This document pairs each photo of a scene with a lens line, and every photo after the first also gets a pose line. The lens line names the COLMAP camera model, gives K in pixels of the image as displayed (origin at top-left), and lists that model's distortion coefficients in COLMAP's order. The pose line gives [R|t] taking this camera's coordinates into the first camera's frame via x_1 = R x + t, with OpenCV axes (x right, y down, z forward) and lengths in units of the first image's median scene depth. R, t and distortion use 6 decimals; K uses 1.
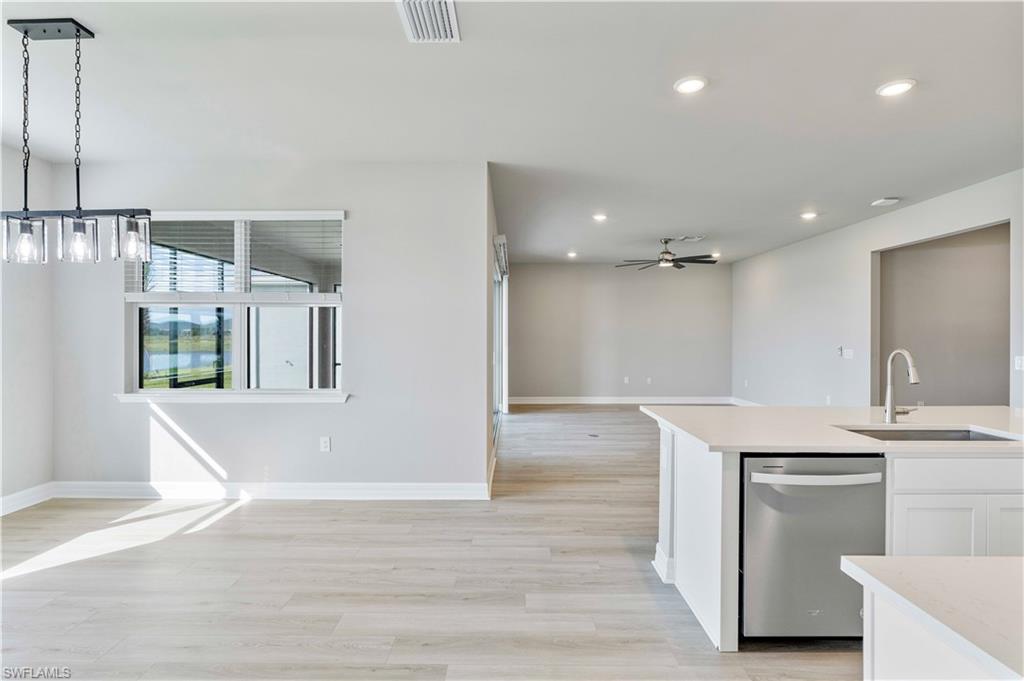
lens RADIAL K [[492.0, 0, 512.8], [0, 492.0, 340.0], [0, 0, 1]] dist [0.001063, -0.001349]
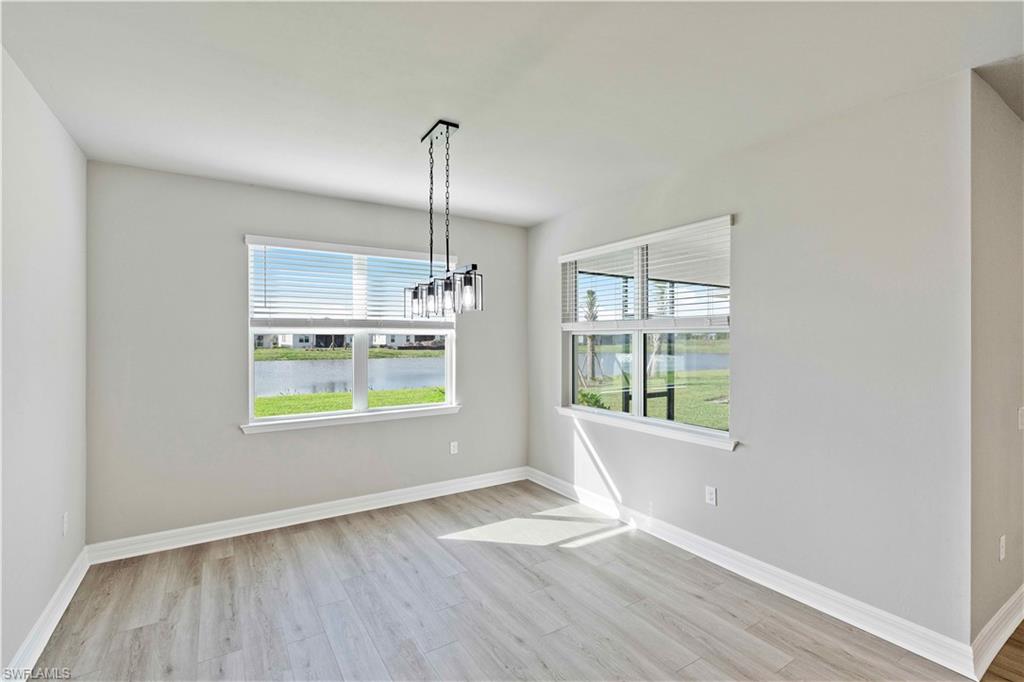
lens RADIAL K [[464.9, 0, 510.6], [0, 464.9, 341.0], [0, 0, 1]] dist [-0.005420, 0.001211]
pose [[0.544146, 0.002603, -0.838987, 0.101009], [-0.008218, 0.999964, -0.002228, -0.049377], [0.838951, 0.008107, 0.544147, 0.275158]]
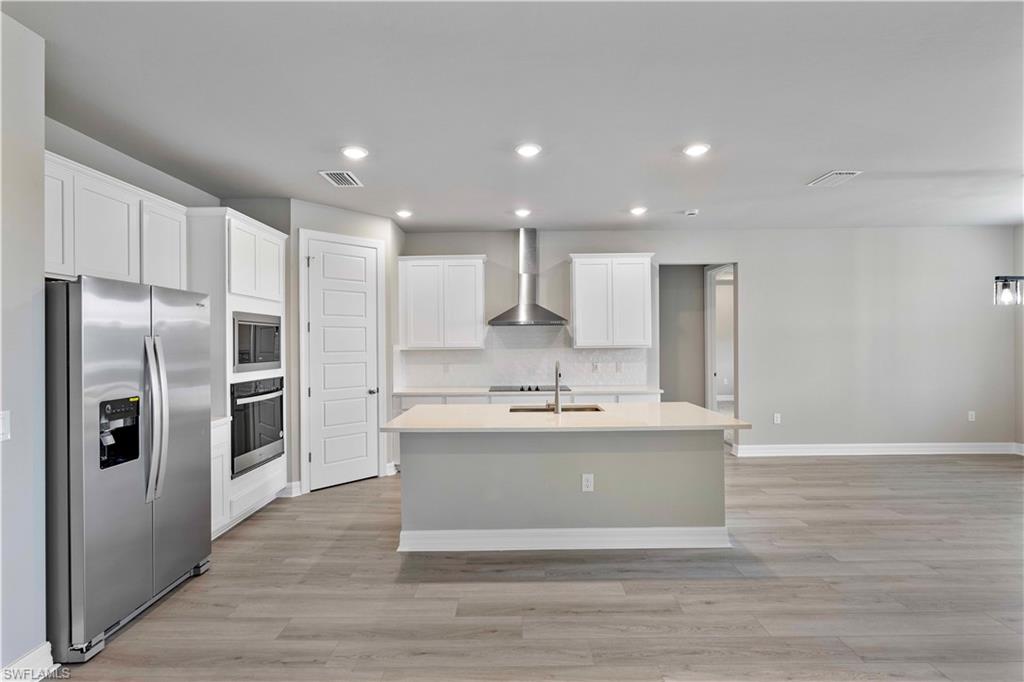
lens RADIAL K [[464.9, 0, 517.4], [0, 464.9, 342.9], [0, 0, 1]] dist [-0.005420, 0.001211]
pose [[-0.999917, 0.009212, -0.008995, 0.562354], [0.009090, 0.999868, 0.013442, -0.034270], [0.009117, 0.013359, -0.999869, 1.476626]]
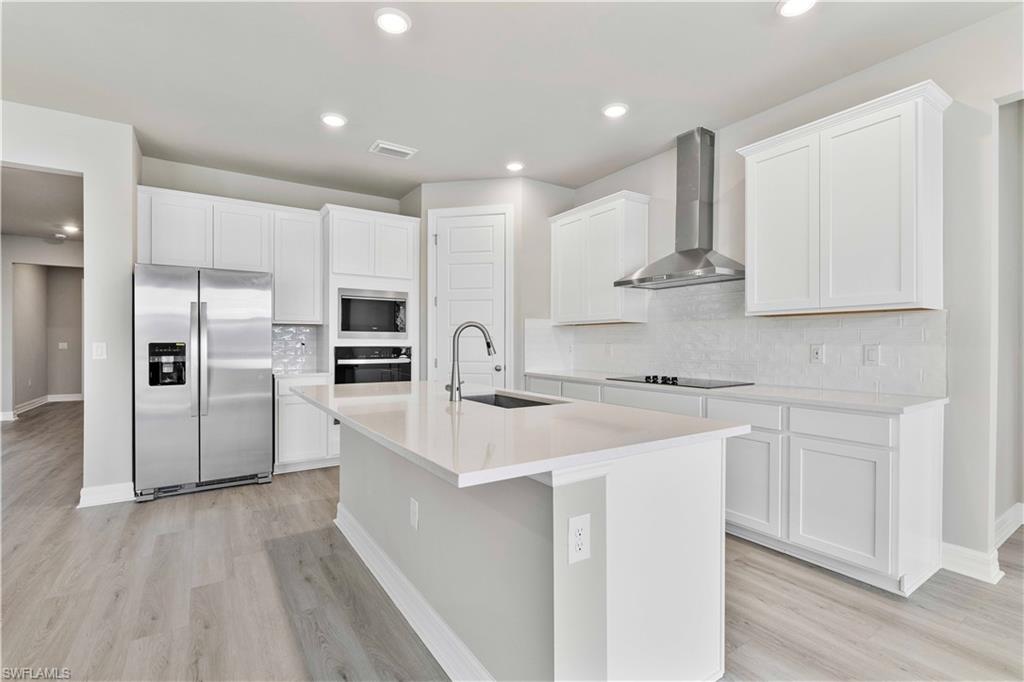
lens RADIAL K [[464.9, 0, 512.5], [0, 464.9, 346.8], [0, 0, 1]] dist [-0.005420, 0.001211]
pose [[-0.563656, -0.007837, 0.825973, -0.010495], [0.008040, 0.999856, 0.014974, 0.034454], [-0.825971, 0.015081, -0.563511, 0.885103]]
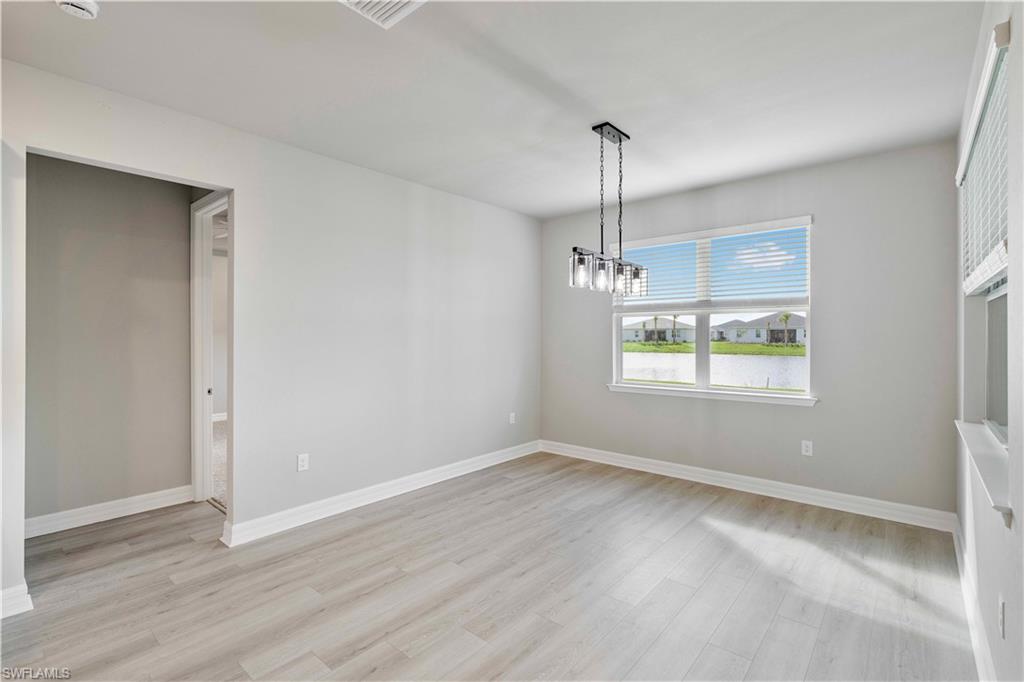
lens RADIAL K [[464.9, 0, 506.5], [0, 464.9, 333.7], [0, 0, 1]] dist [-0.005420, 0.001211]
pose [[-0.650063, -0.001944, -0.759878, 0.177792], [-0.007259, 0.999967, 0.003652, -0.020350], [0.759846, 0.007890, -0.650056, 0.927253]]
